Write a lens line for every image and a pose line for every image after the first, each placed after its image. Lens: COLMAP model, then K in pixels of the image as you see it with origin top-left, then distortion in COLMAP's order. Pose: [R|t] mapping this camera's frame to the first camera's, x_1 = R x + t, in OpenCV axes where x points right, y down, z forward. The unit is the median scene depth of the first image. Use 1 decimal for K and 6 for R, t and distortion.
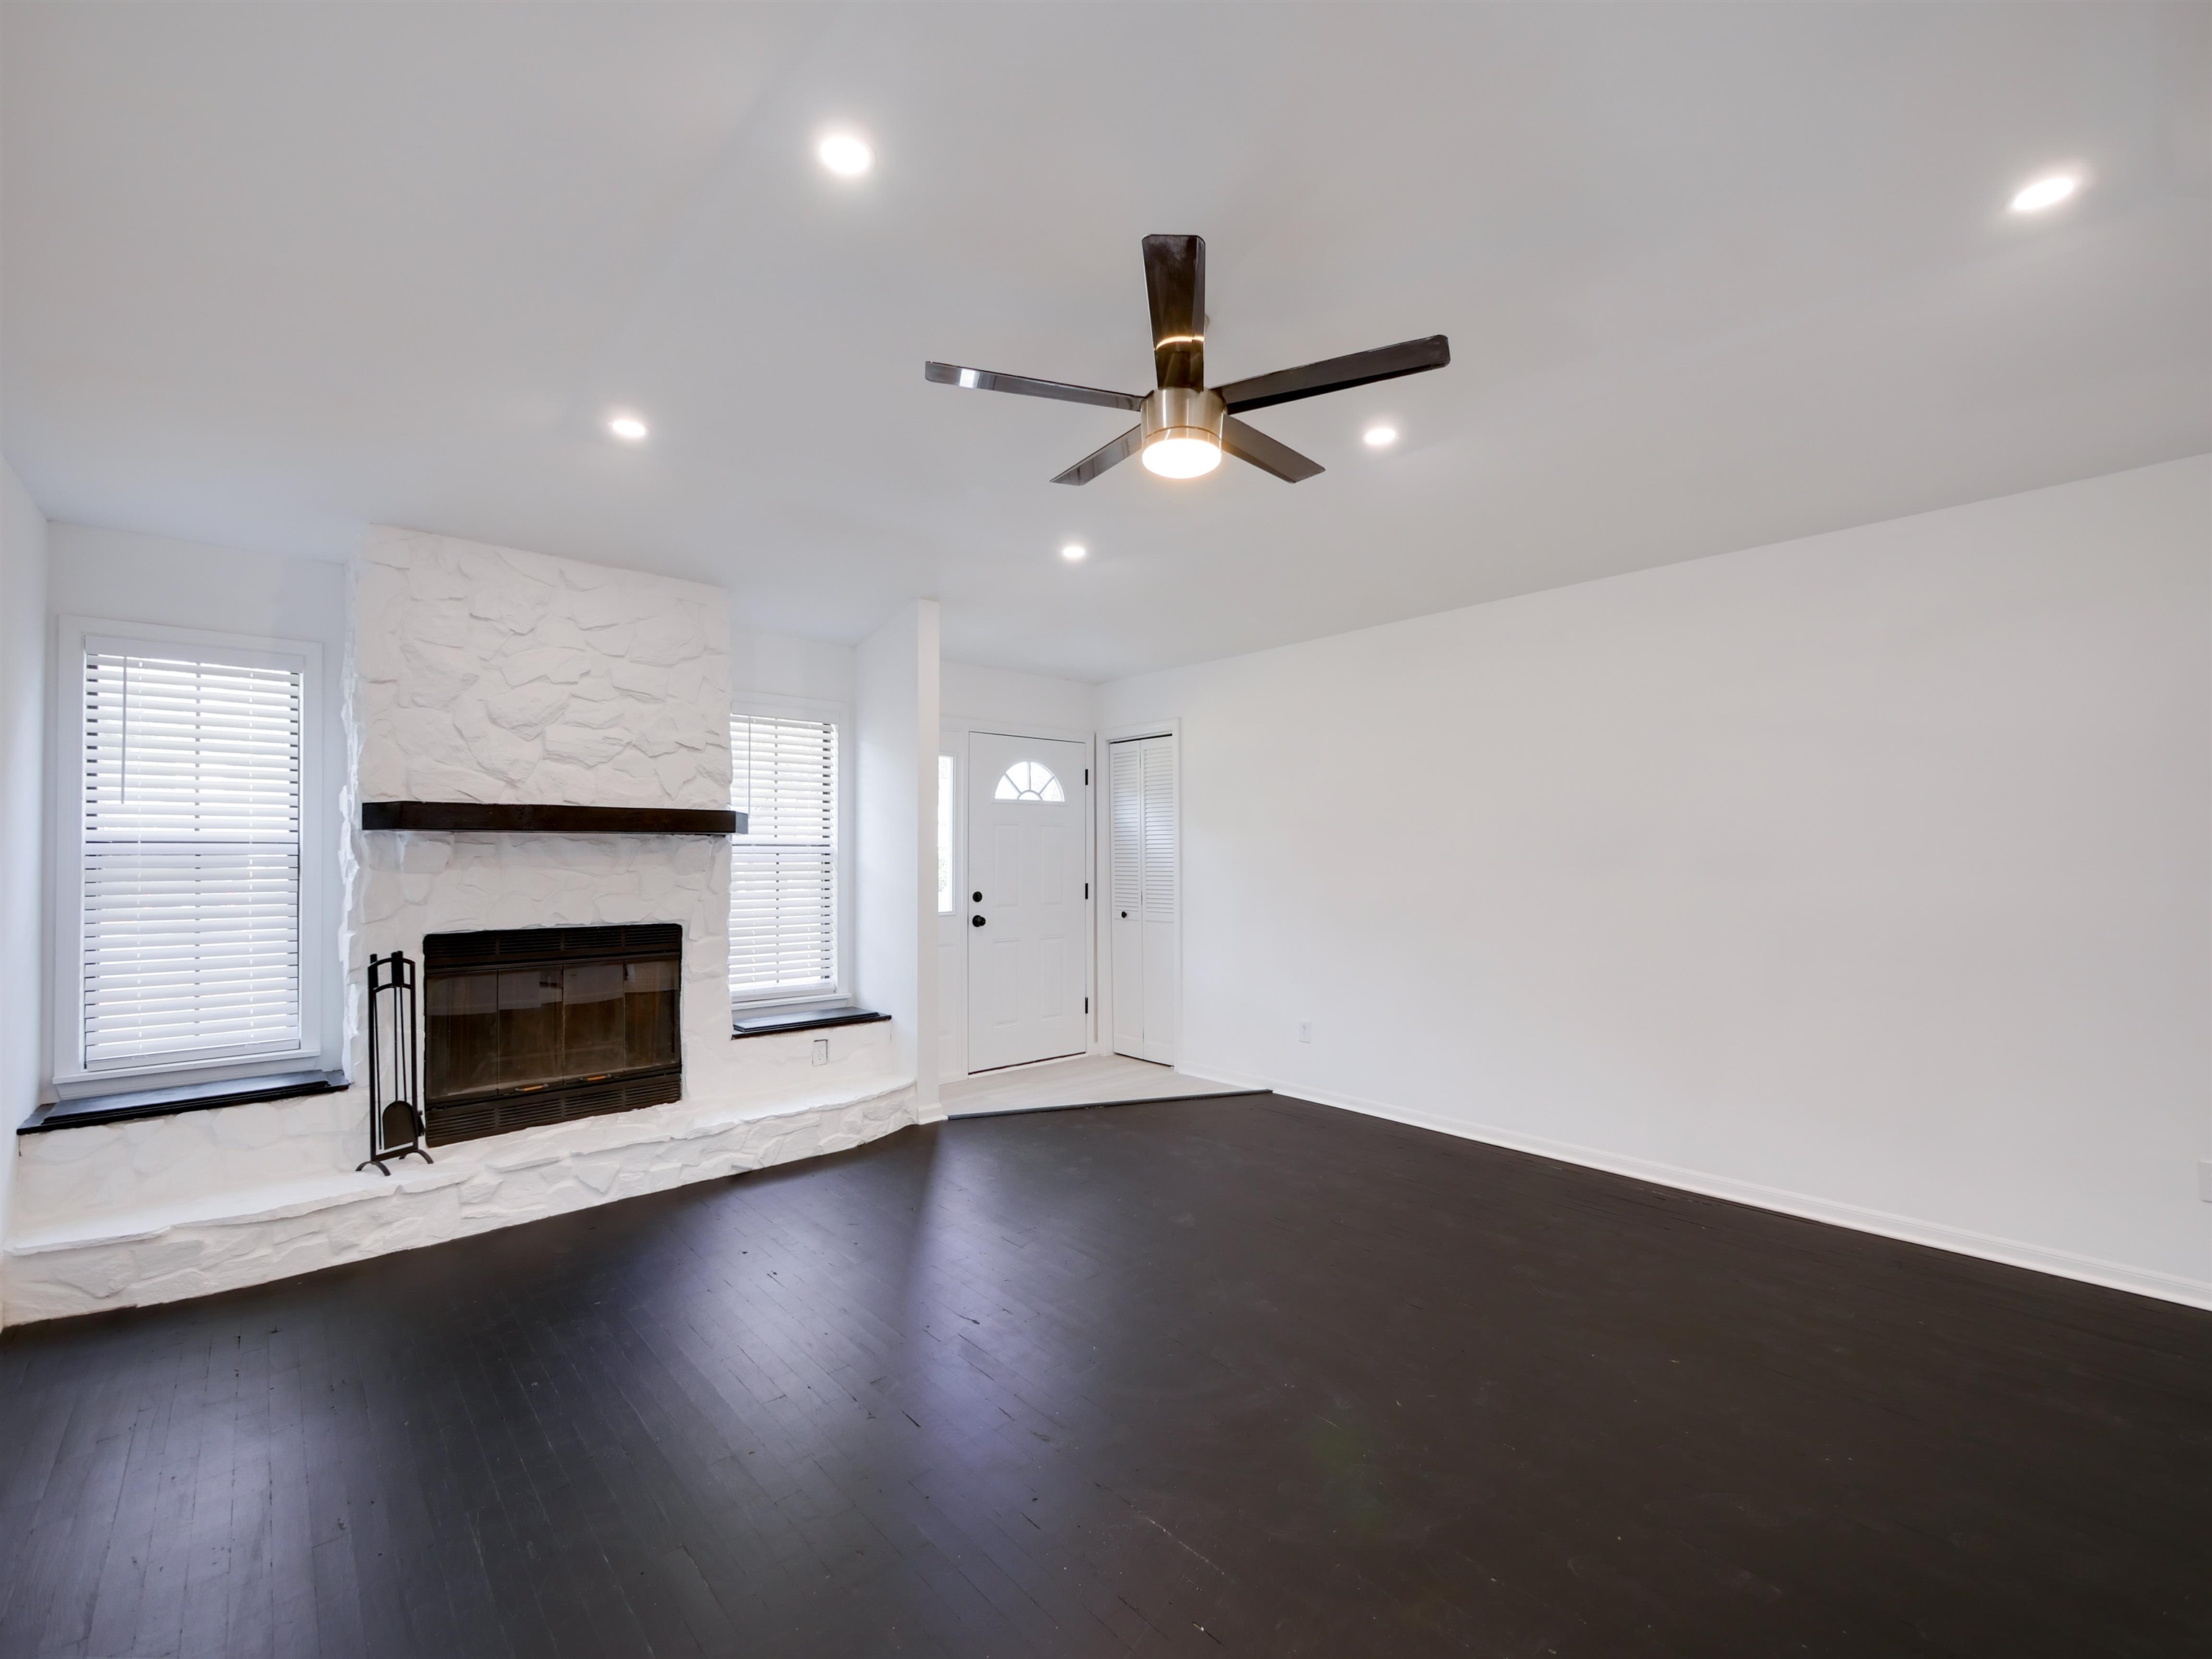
lens RADIAL K [[949.4, 0, 1096.1], [0, 949.4, 839.6], [0, 0, 1]] dist [-0.000939, -0.000048]
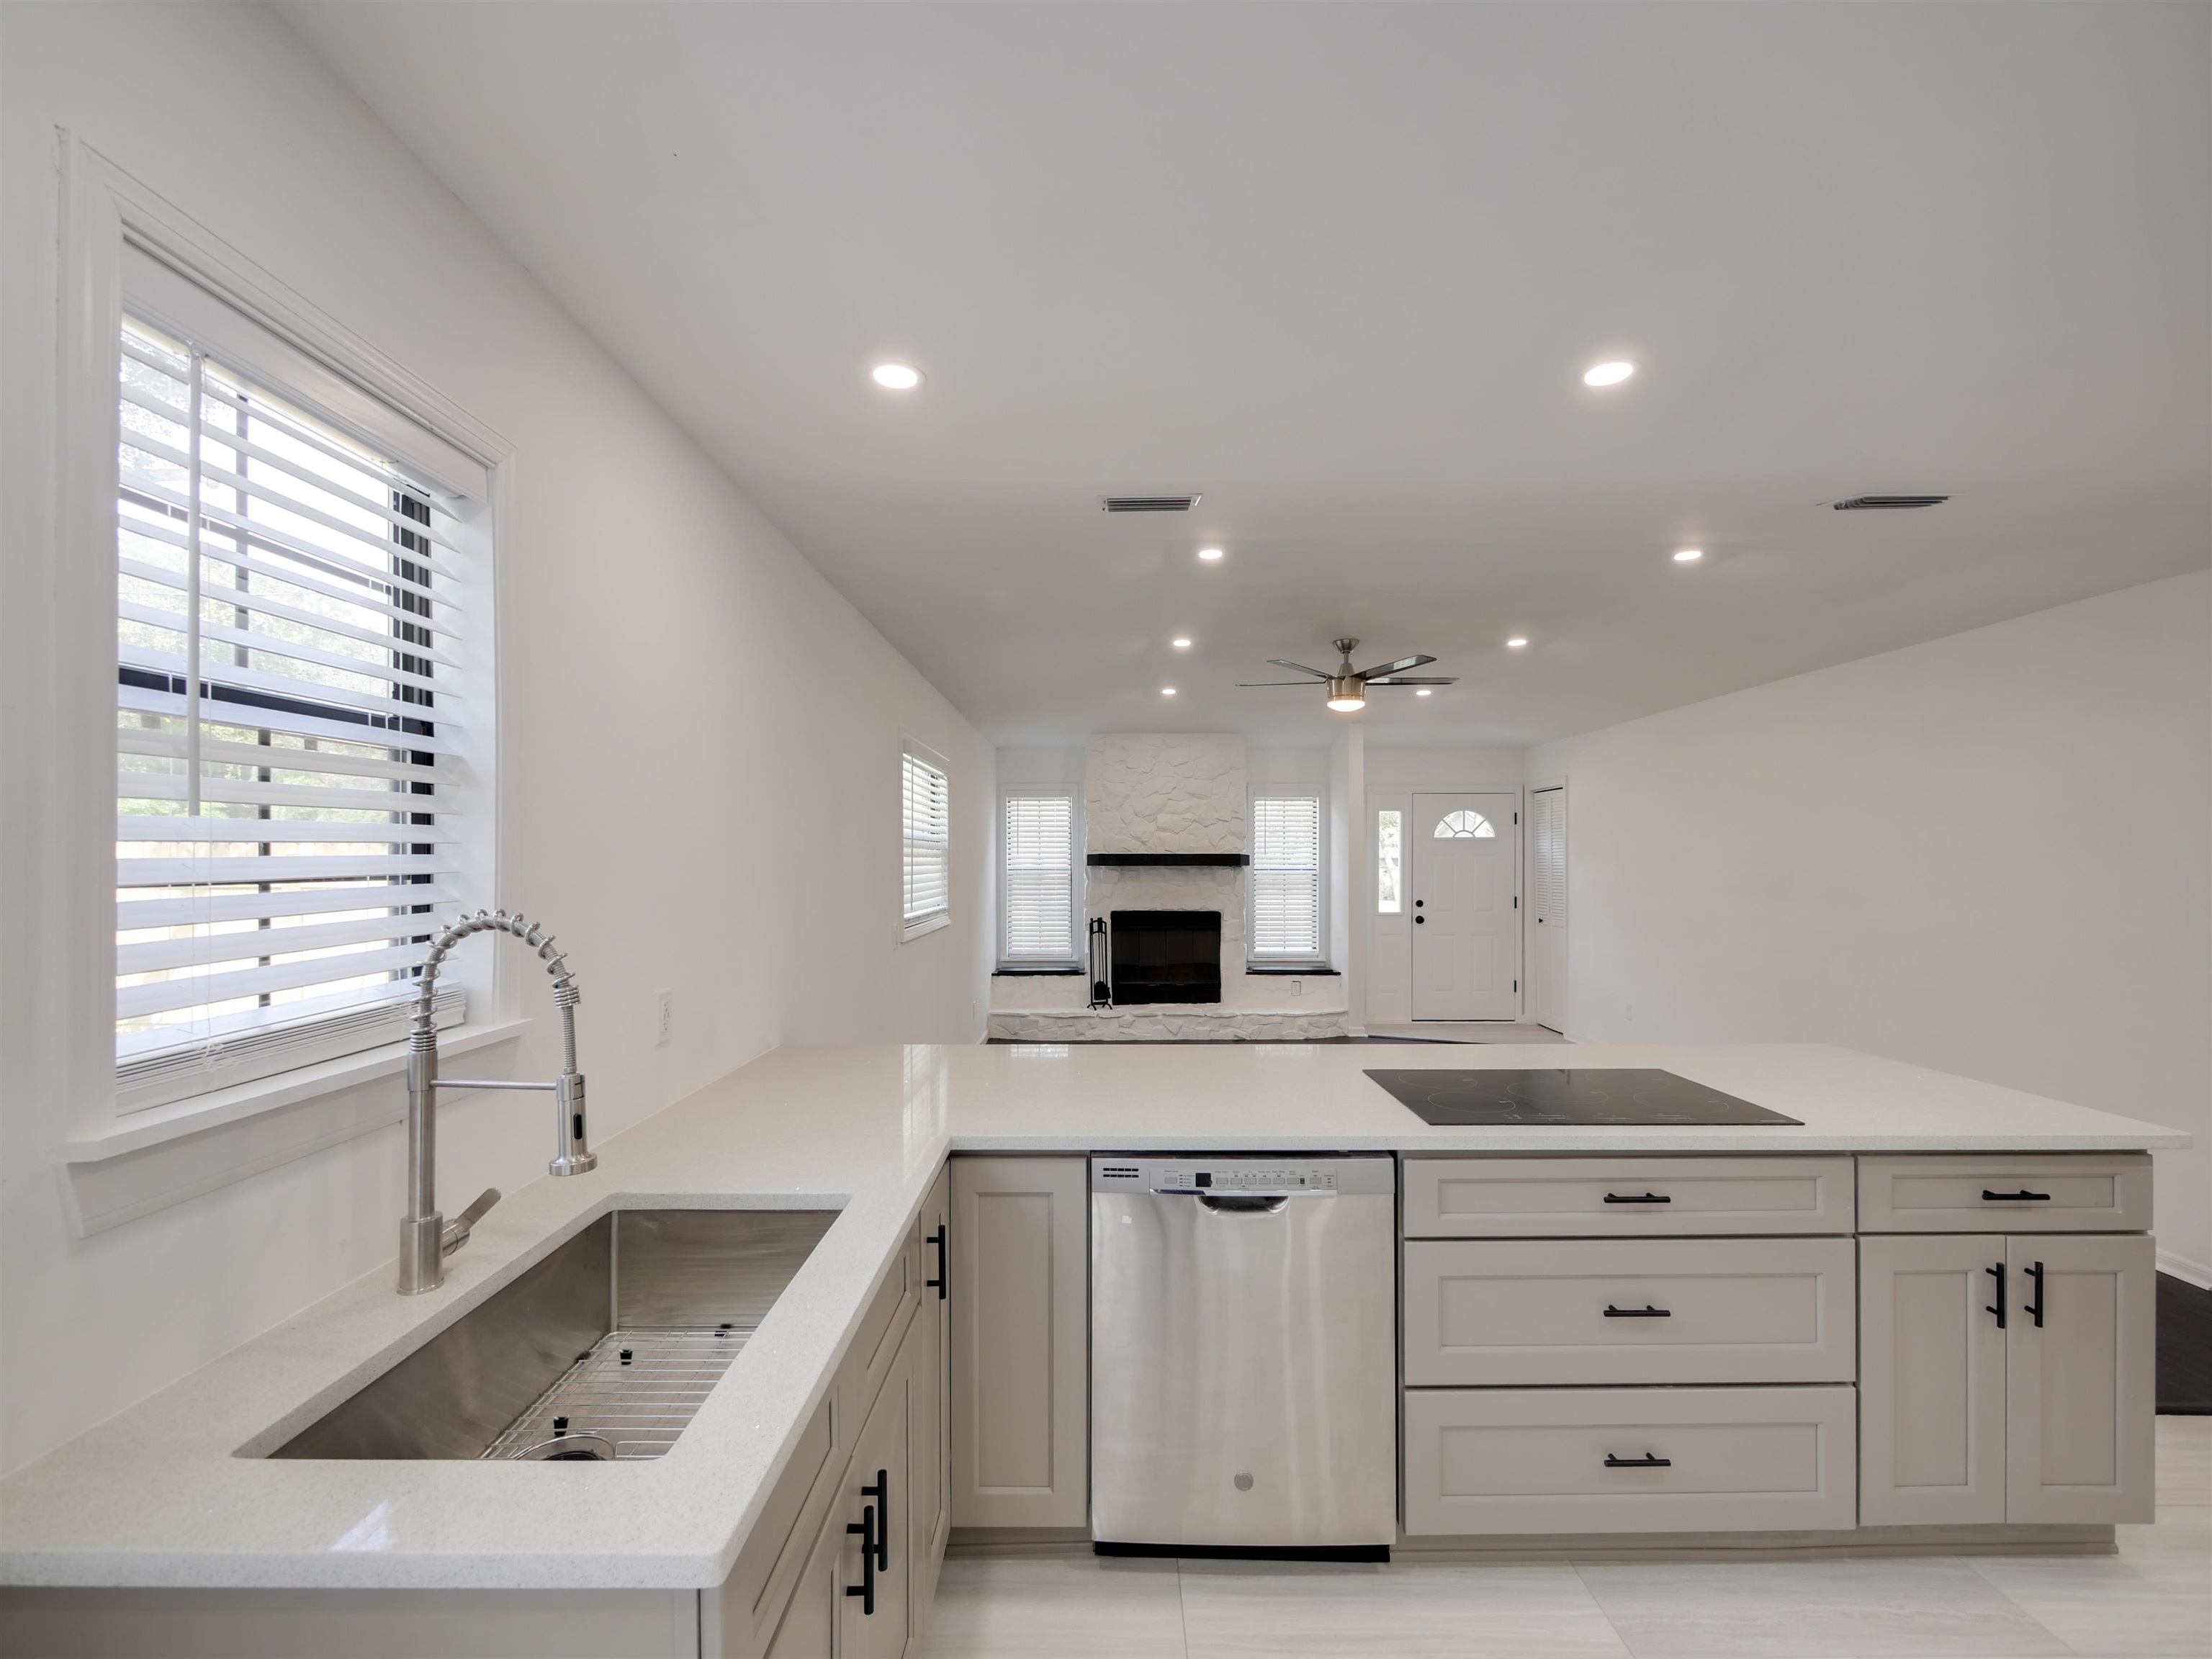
lens RADIAL K [[957.4, 0, 1109.5], [0, 957.4, 857.2], [0, 0, 1]] dist [0.000409, -0.000093]
pose [[0.751484, 0.001863, -0.659748, 0.725753], [0.008860, 0.999877, 0.012915, -0.052896], [0.659691, -0.015551, 0.751376, -0.654018]]
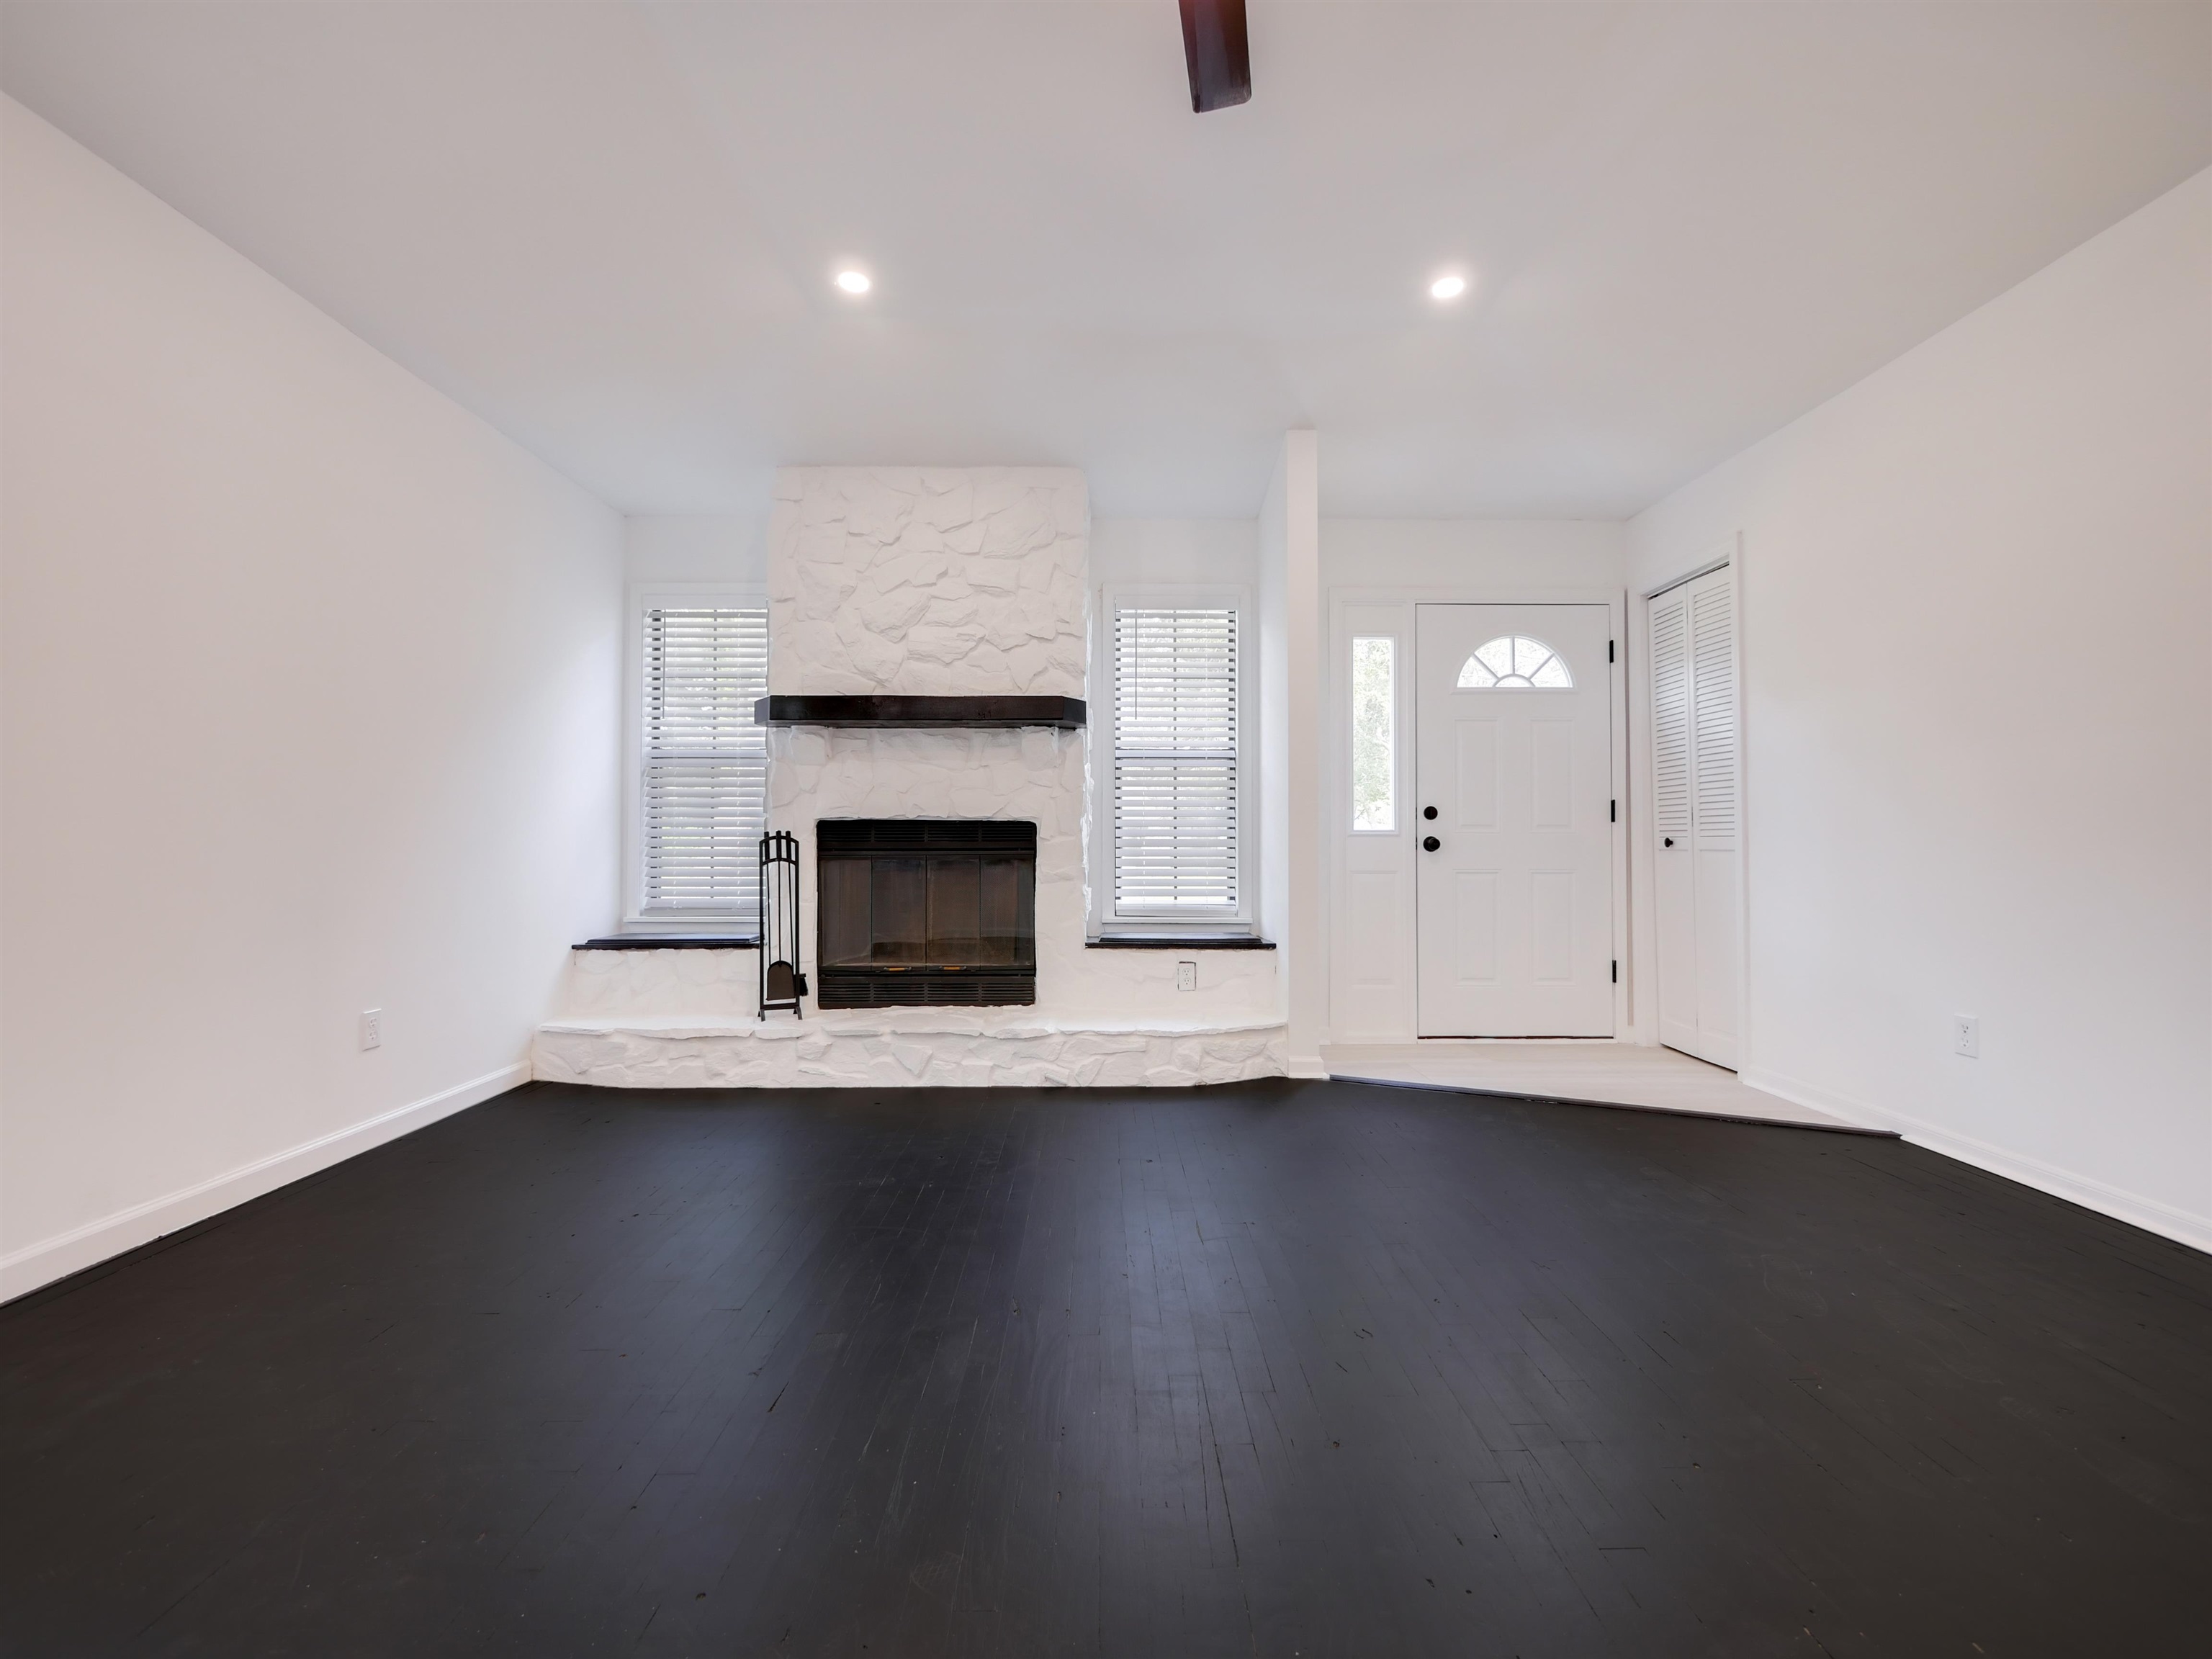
lens RADIAL K [[937.1, 0, 1103.0], [0, 937.1, 819.9], [0, 0, 1]] dist [-0.004752, 0.000020]
pose [[0.753702, -0.011380, -0.657118, 0.258157], [0.007158, 0.999933, -0.009107, 0.102242], [0.657178, 0.002160, 0.753733, 0.347912]]
